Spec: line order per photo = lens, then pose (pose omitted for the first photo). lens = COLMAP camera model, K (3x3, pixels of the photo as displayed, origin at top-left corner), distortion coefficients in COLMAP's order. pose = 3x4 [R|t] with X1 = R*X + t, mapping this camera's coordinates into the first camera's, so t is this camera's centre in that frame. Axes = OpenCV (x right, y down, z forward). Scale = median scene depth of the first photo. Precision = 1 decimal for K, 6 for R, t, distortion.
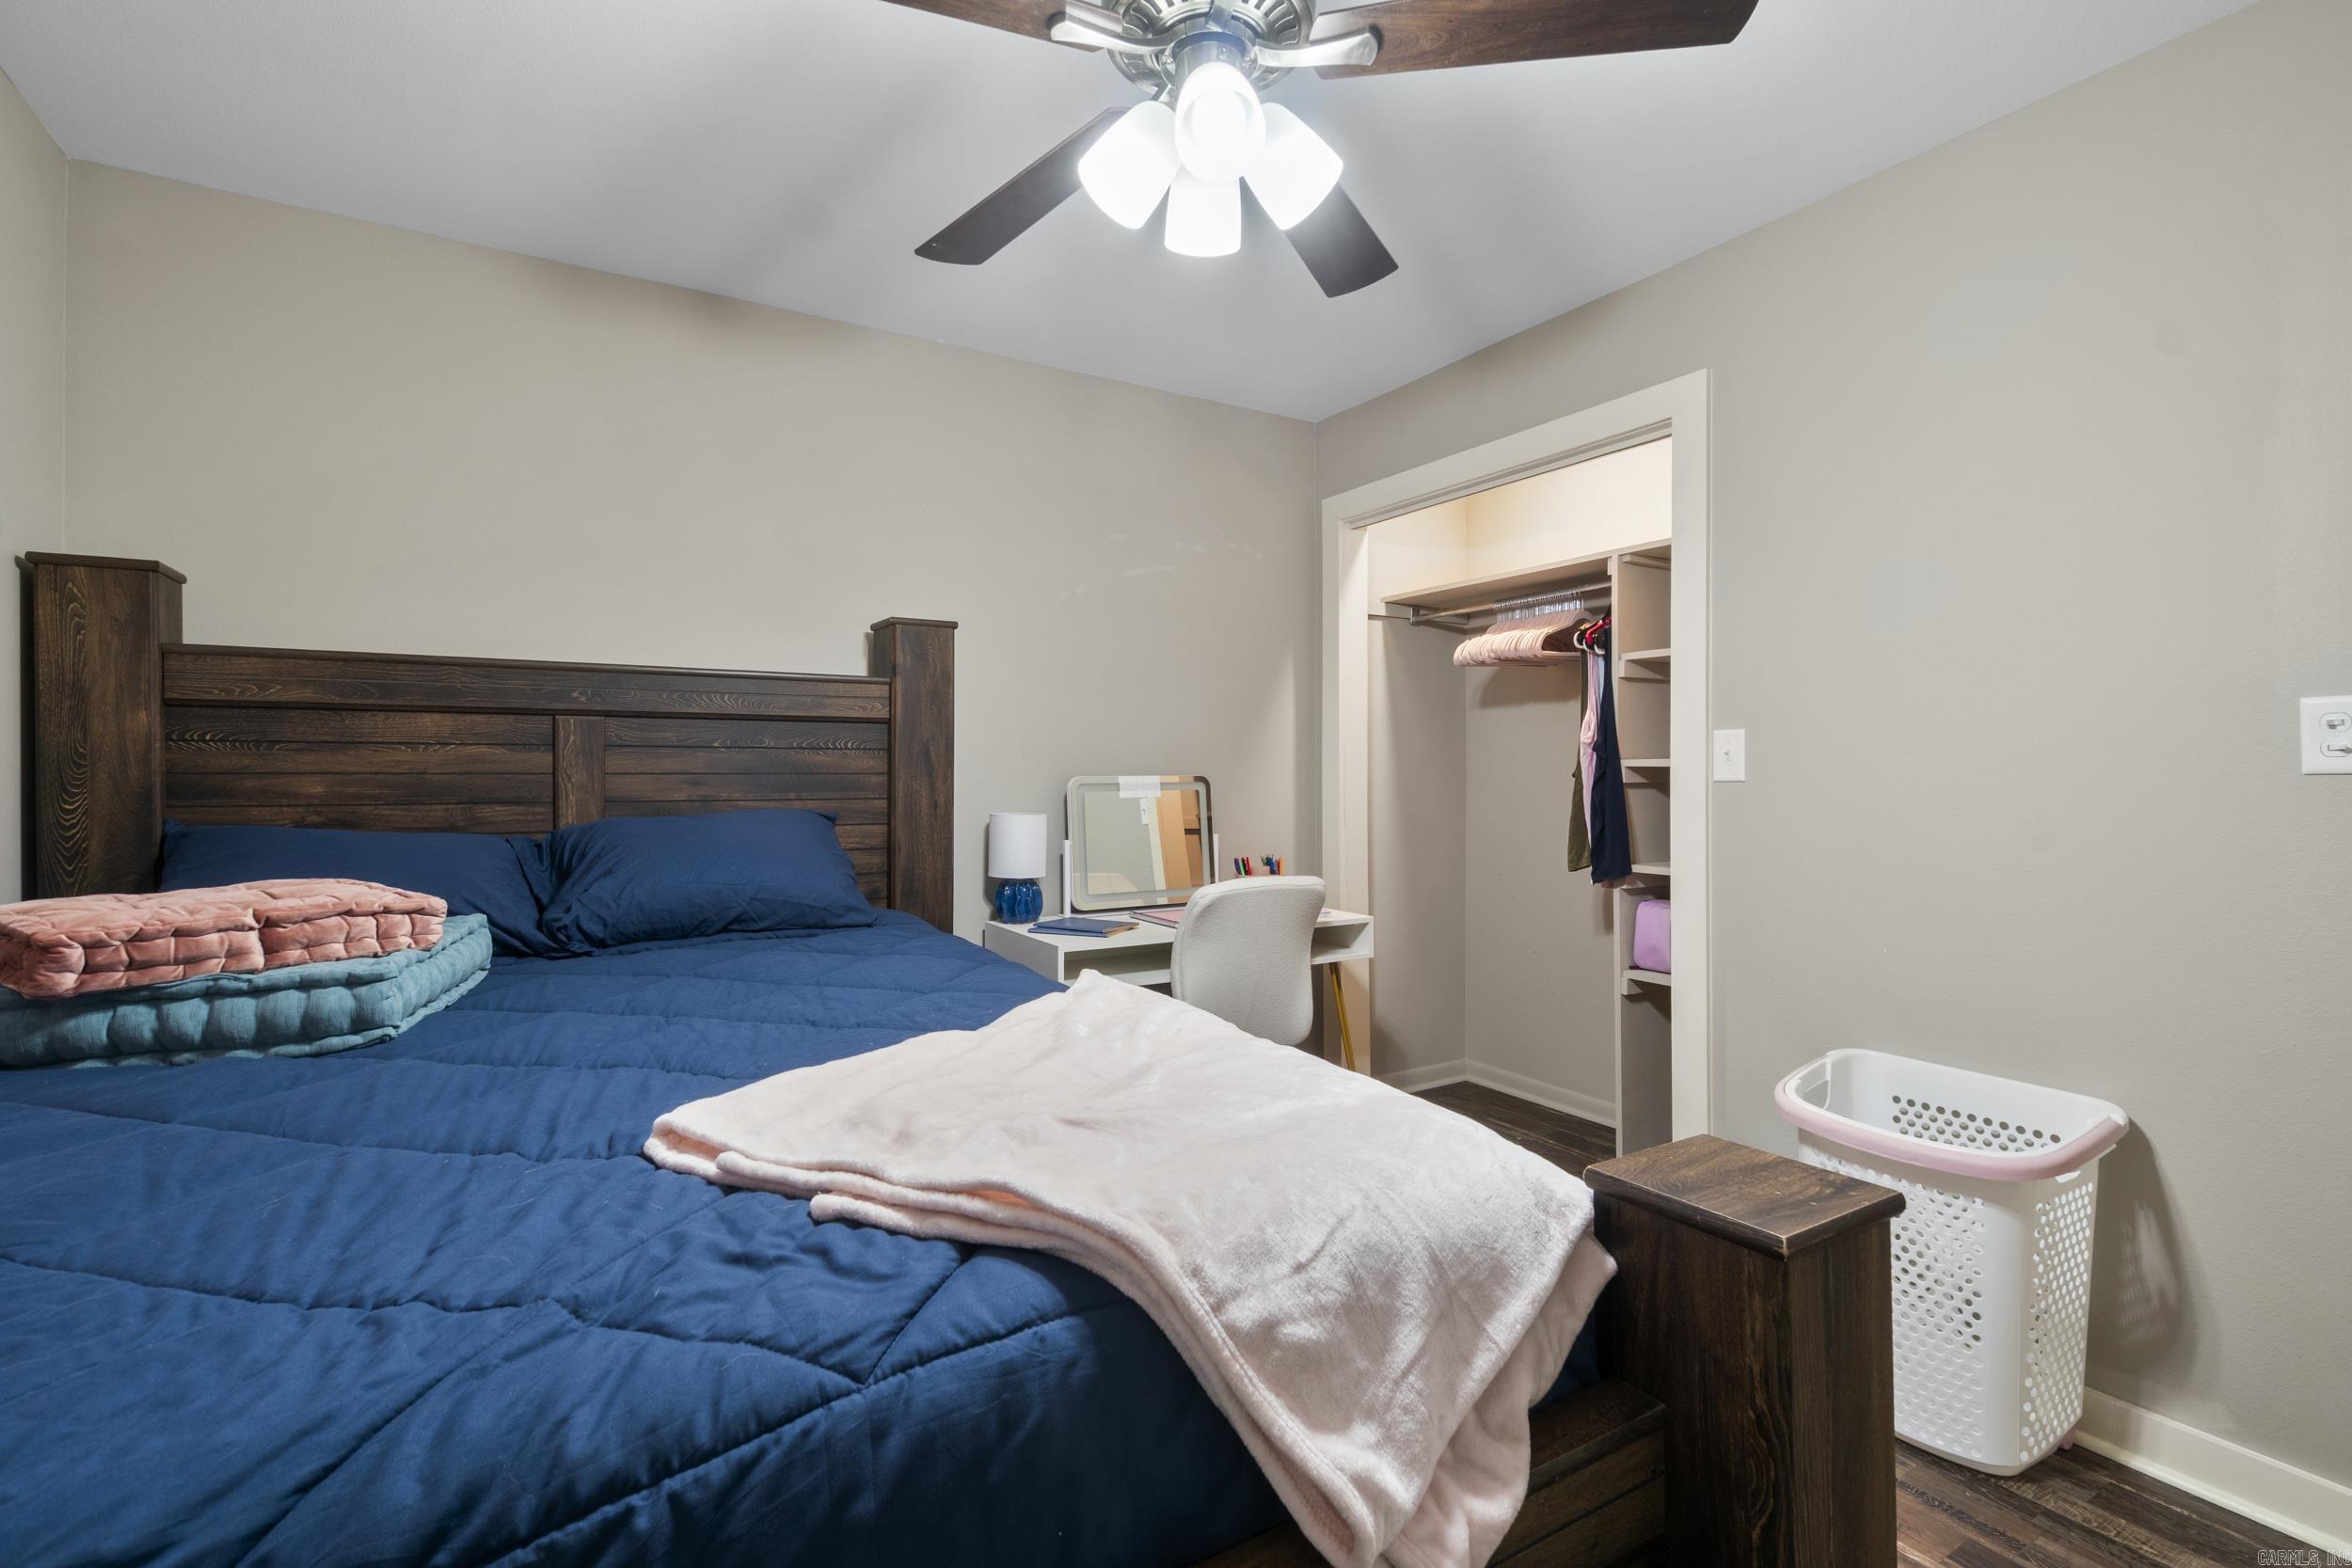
lens RADIAL K [[1045.0, 0, 1173.5], [0, 1045.0, 775.3], [0, 0, 1]] dist [0.004166, 0.000338]
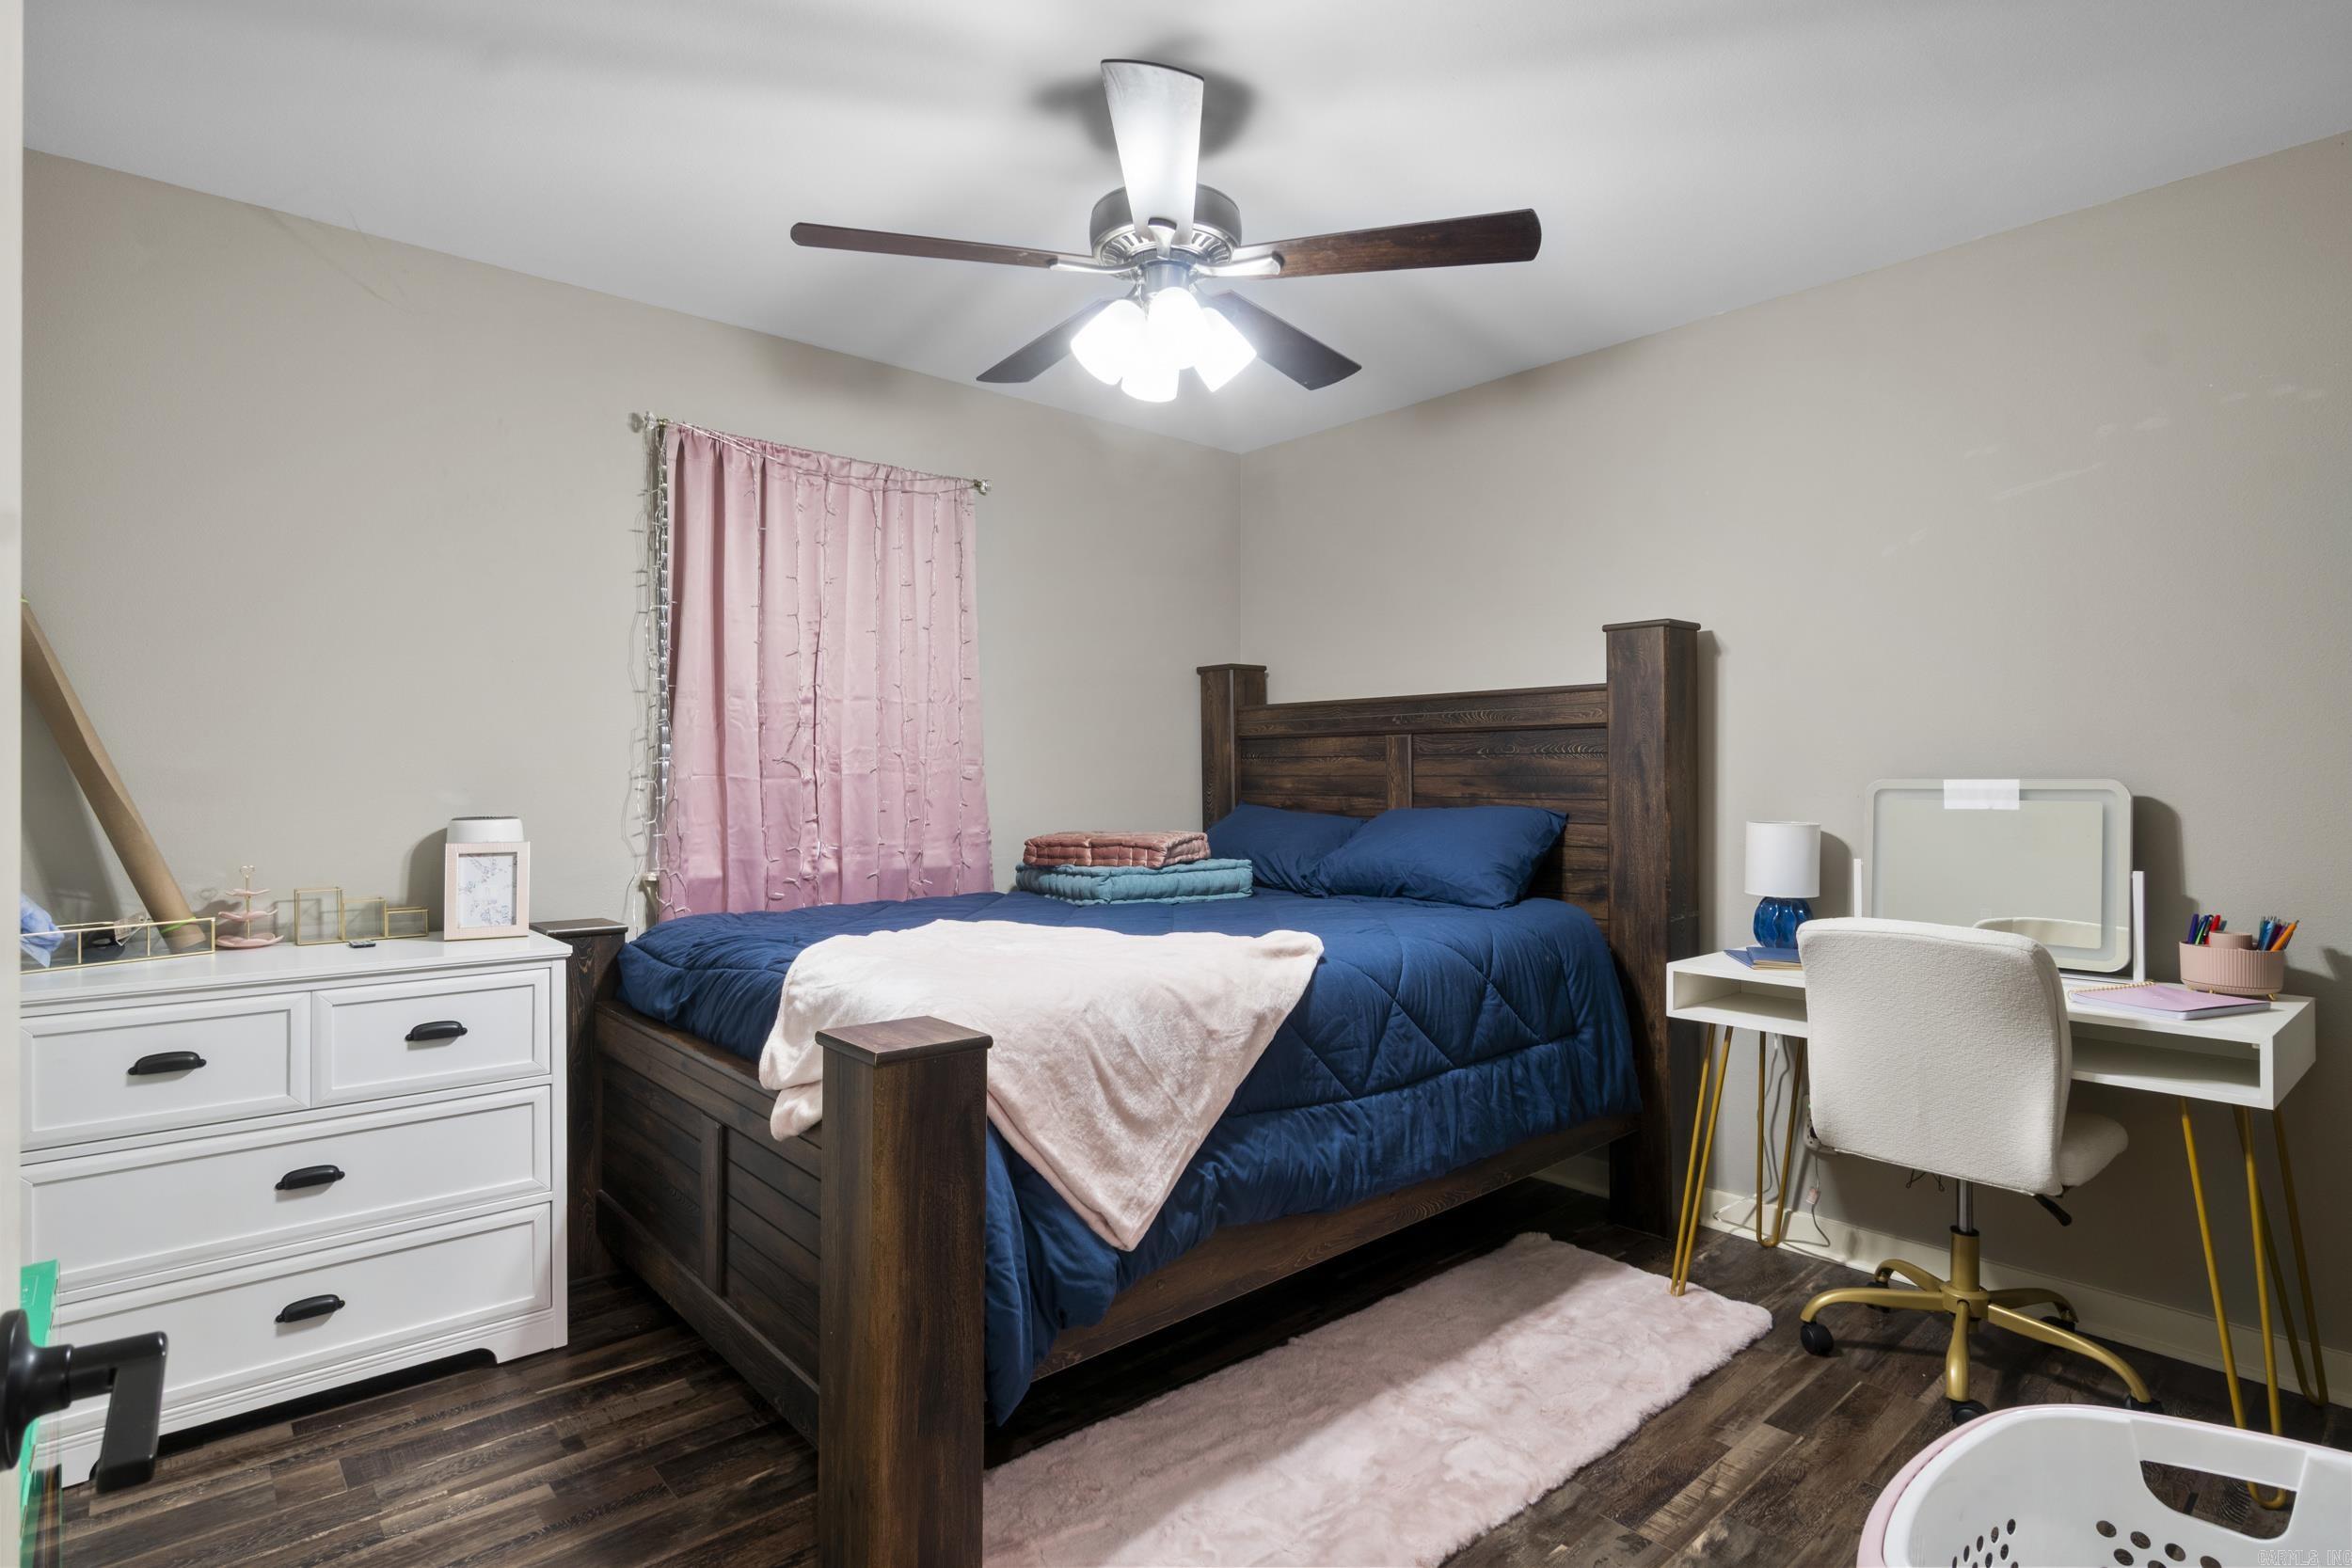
lens RADIAL K [[1201.5, 0, 1182.2], [0, 1201.5, 787.1], [0, 0, 1]] dist [-0.007333, 0.003696]
pose [[0.177449, 0.011189, -0.984066, 0.966965], [0.000915, 0.999933, 0.011534, -0.005716], [0.984130, -0.002947, 0.177426, 0.436962]]
